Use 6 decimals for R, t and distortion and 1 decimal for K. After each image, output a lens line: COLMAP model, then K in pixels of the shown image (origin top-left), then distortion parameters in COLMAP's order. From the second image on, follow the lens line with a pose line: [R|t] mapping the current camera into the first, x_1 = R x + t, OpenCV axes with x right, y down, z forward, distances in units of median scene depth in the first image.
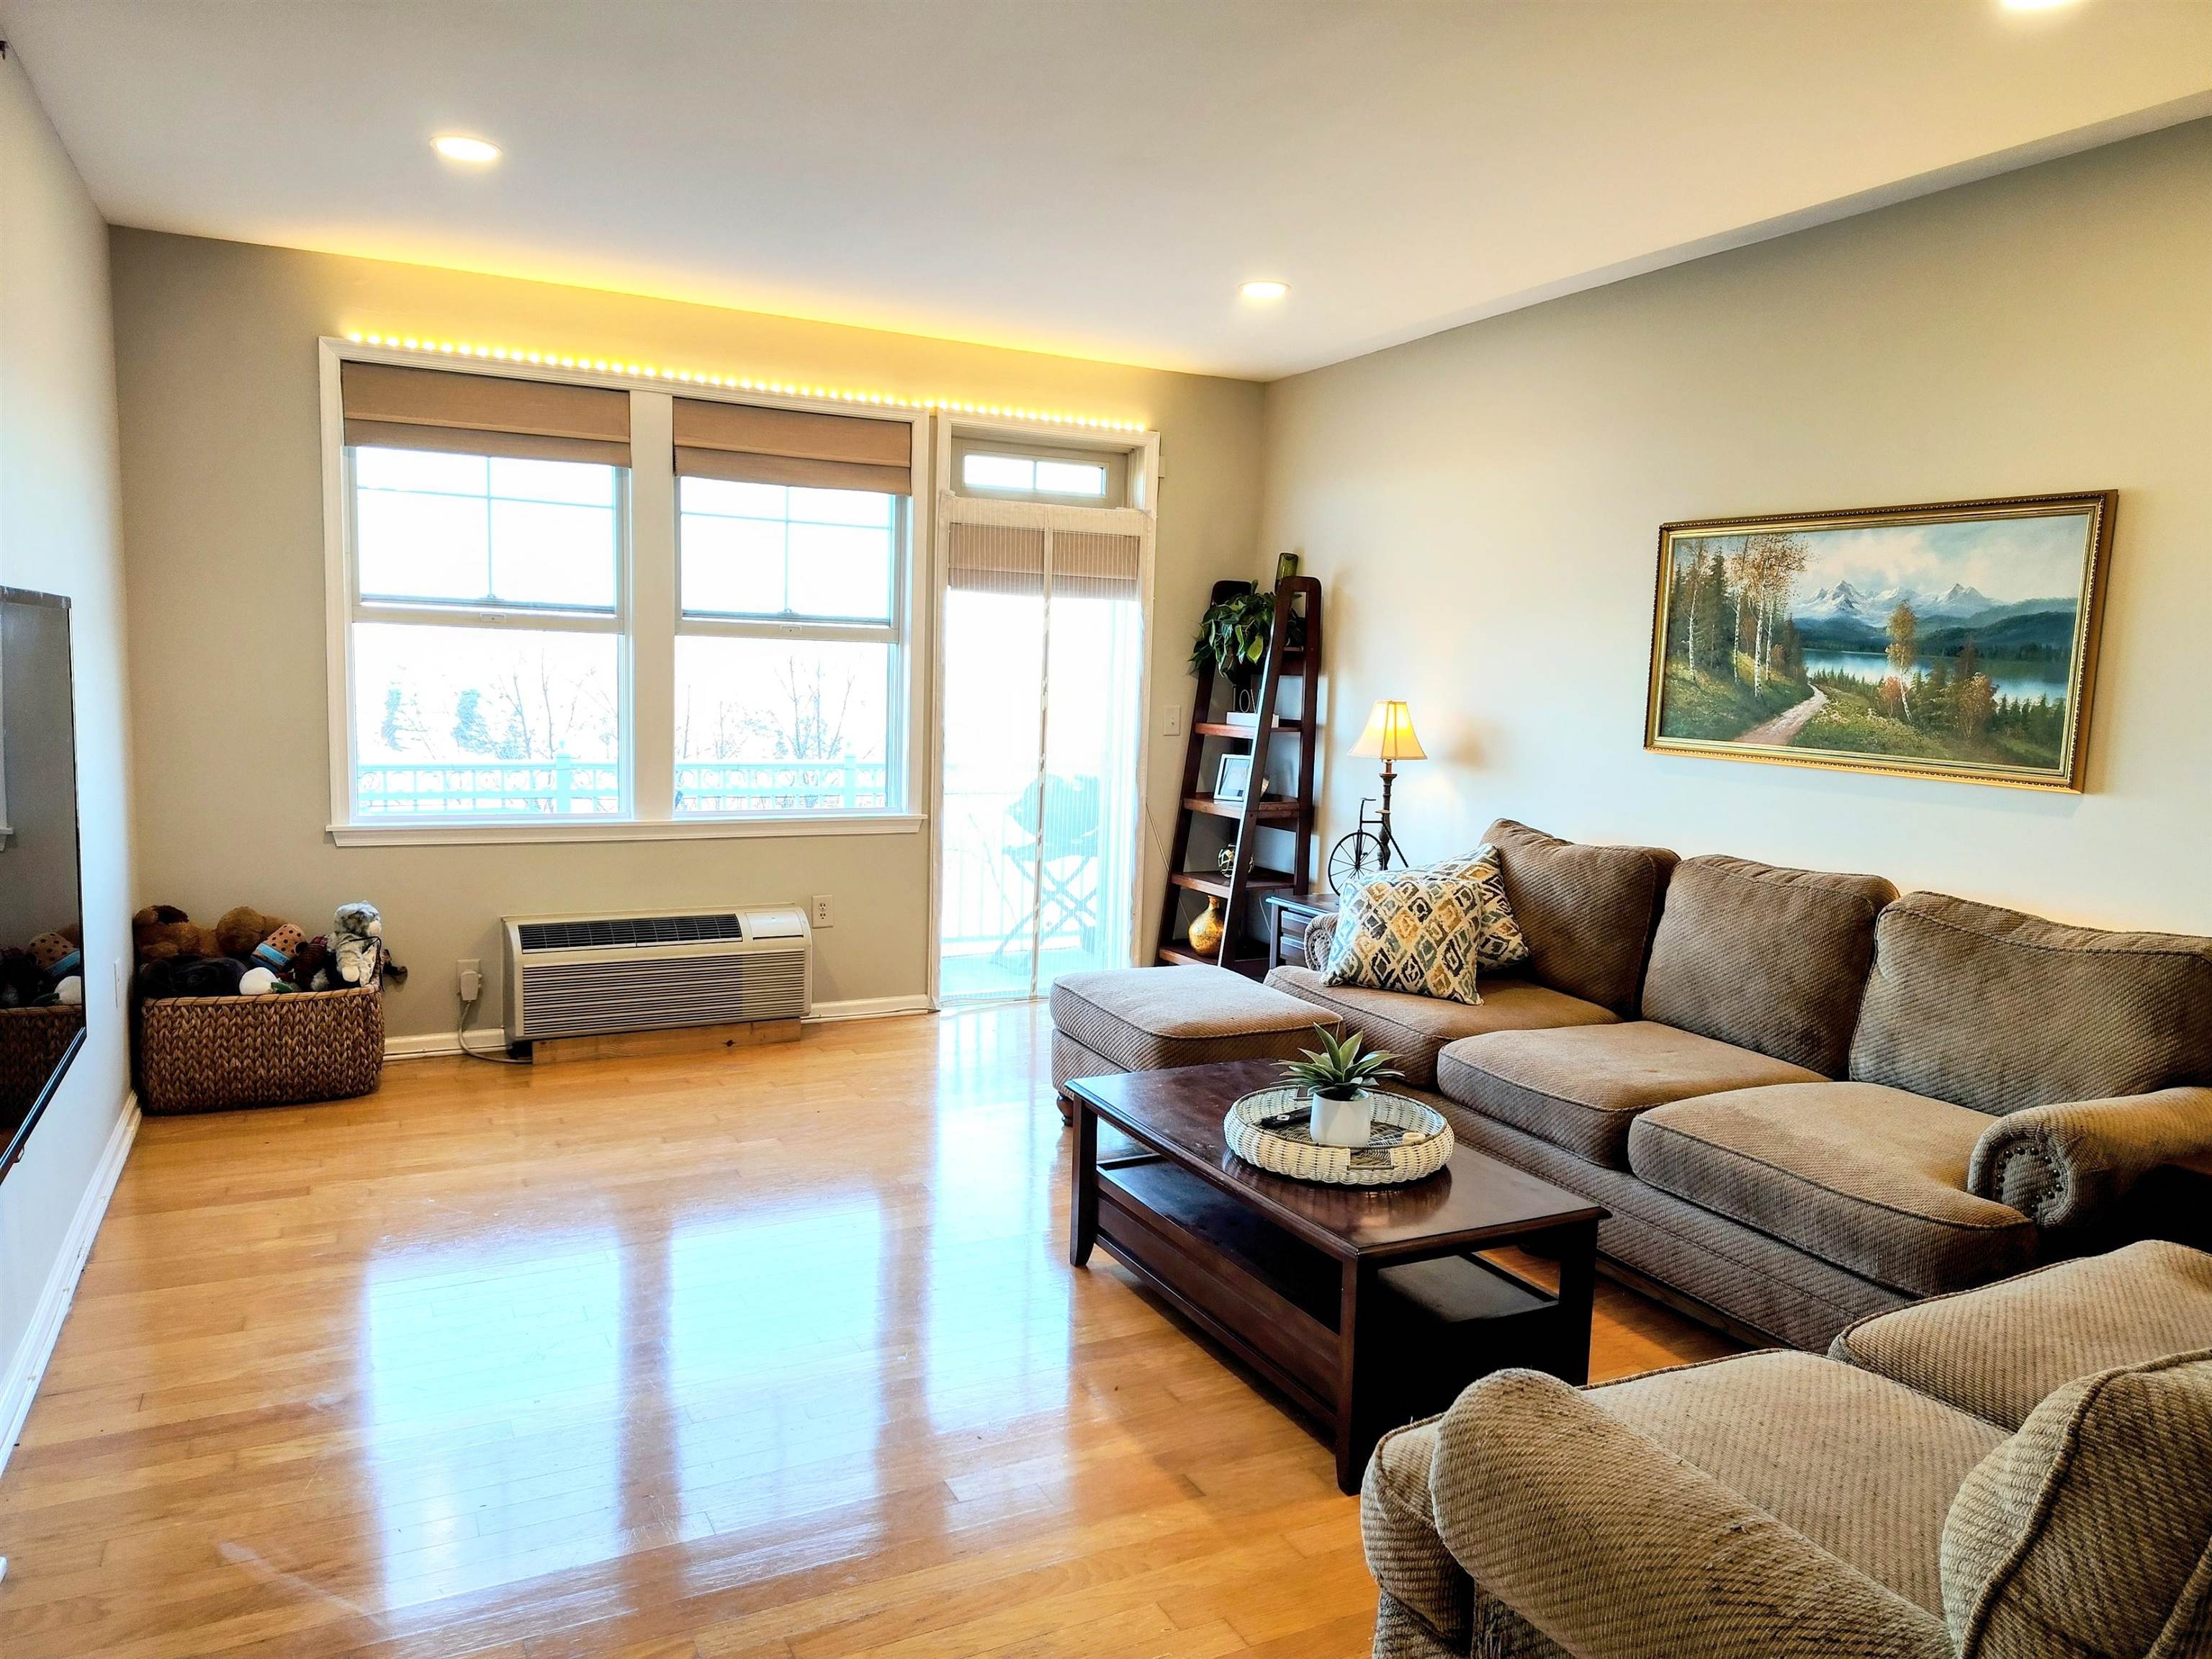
lens RADIAL K [[1505.1, 0, 1101.2], [0, 1505.1, 834.6], [0, 0, 1]] dist [0.033398, -0.044084]
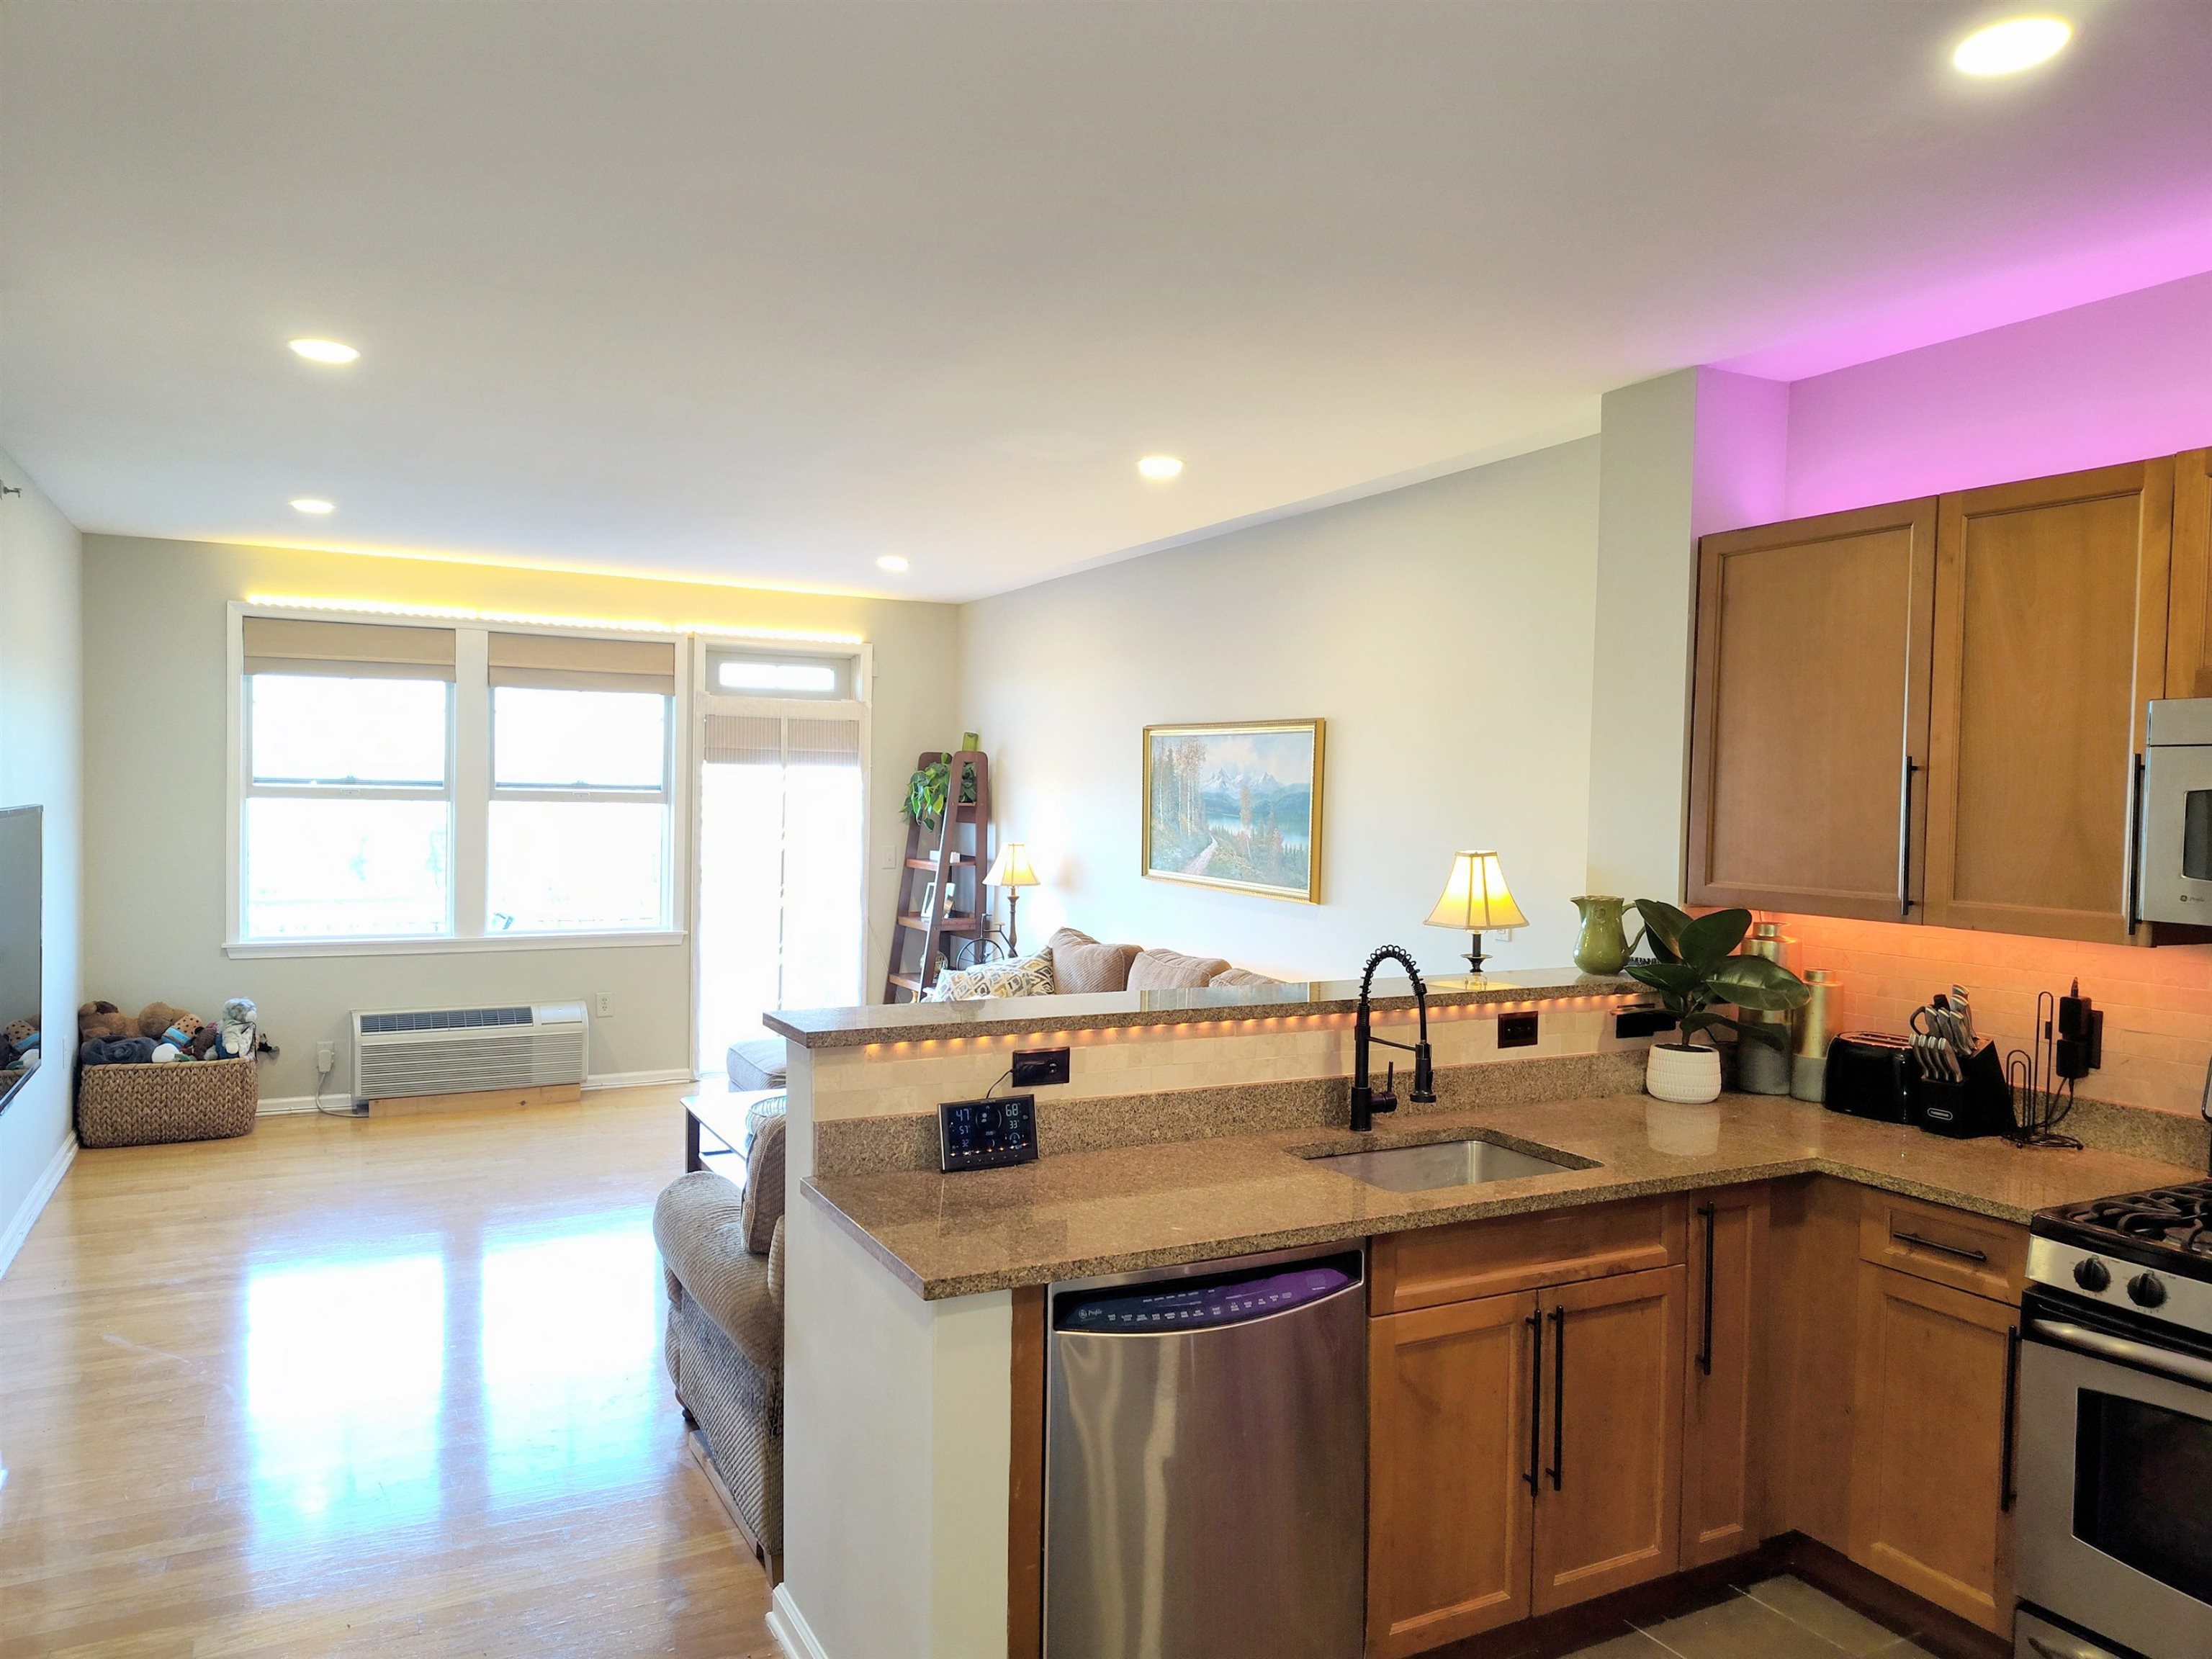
lens RADIAL K [[1505.1, 0, 1105.7], [0, 1505.1, 832.2], [0, 0, 1]] dist [0.033398, -0.044084]
pose [[0.999785, -0.010782, 0.017689, 0.295876], [0.012209, 0.996508, -0.082604, 0.018215], [-0.016737, 0.082802, 0.996425, -0.437220]]
